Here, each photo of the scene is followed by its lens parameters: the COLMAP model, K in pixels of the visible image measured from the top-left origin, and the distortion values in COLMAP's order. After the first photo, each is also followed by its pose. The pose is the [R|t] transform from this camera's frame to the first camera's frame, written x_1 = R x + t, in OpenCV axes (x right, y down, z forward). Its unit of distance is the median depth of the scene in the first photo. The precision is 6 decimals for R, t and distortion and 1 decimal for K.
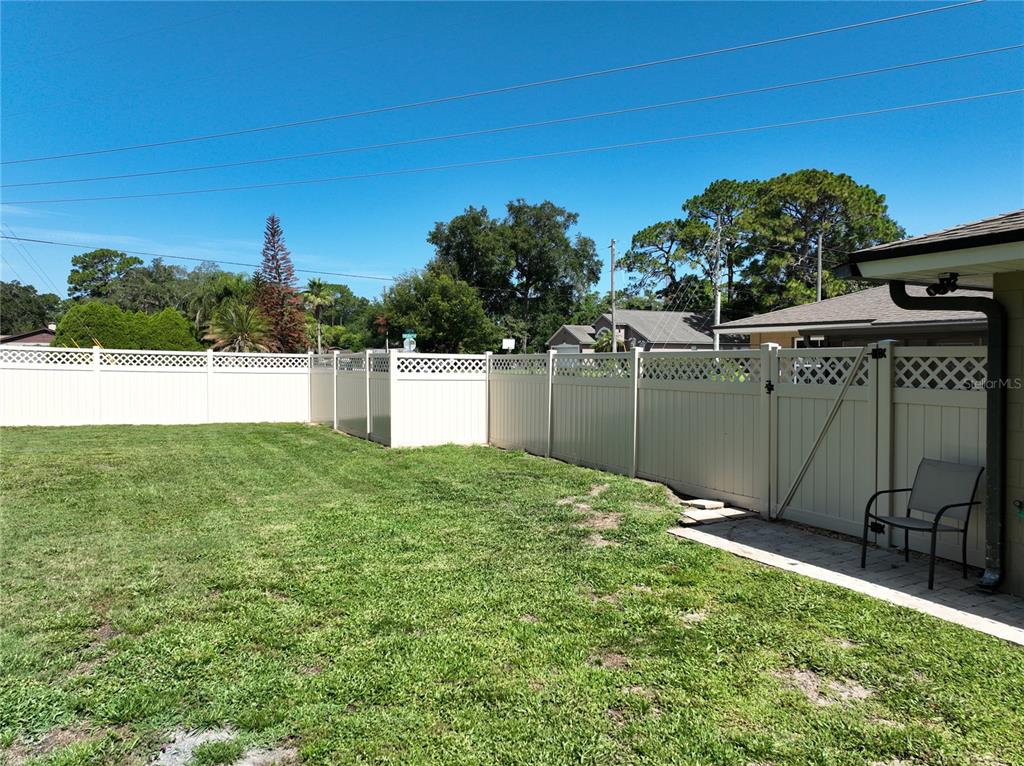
lens RADIAL K [[727.1, 0, 517.1], [0, 727.1, 379.4], [0, 0, 1]] dist [0.005854, 0.005266]
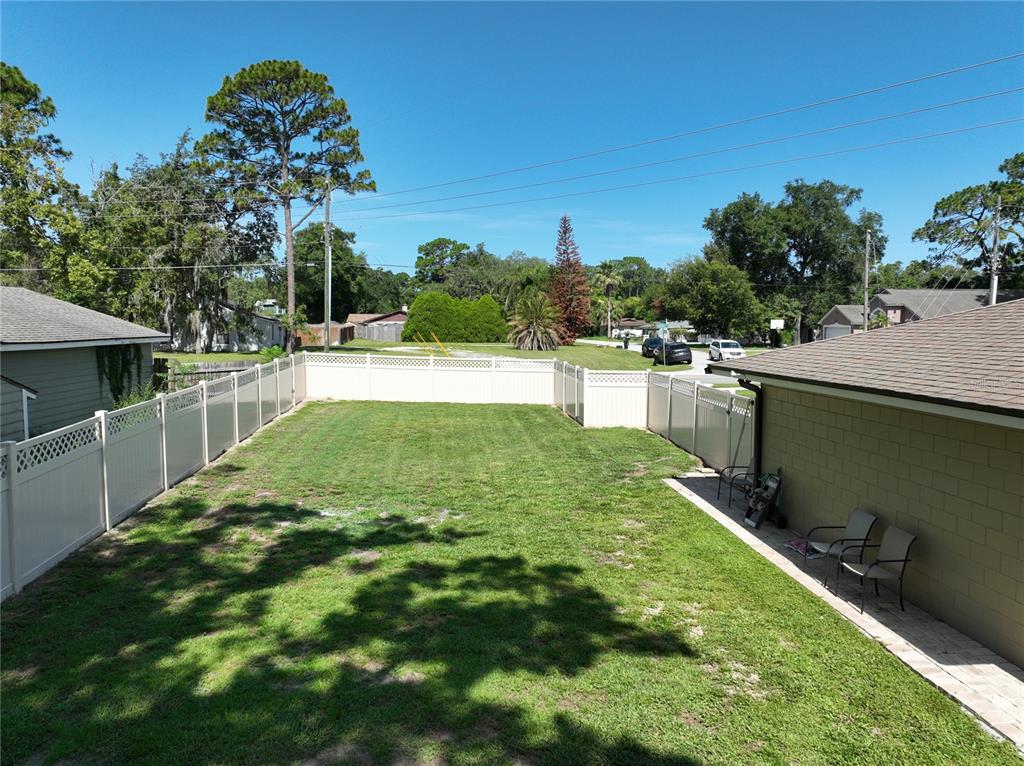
lens RADIAL K [[727.1, 0, 517.1], [0, 727.1, 379.4], [0, 0, 1]] dist [0.005854, 0.005266]
pose [[0.916392, 0.032164, -0.398987, 0.060835], [-0.012617, 0.998592, 0.051522, -0.017255], [0.400083, -0.042180, 0.915508, -0.101845]]
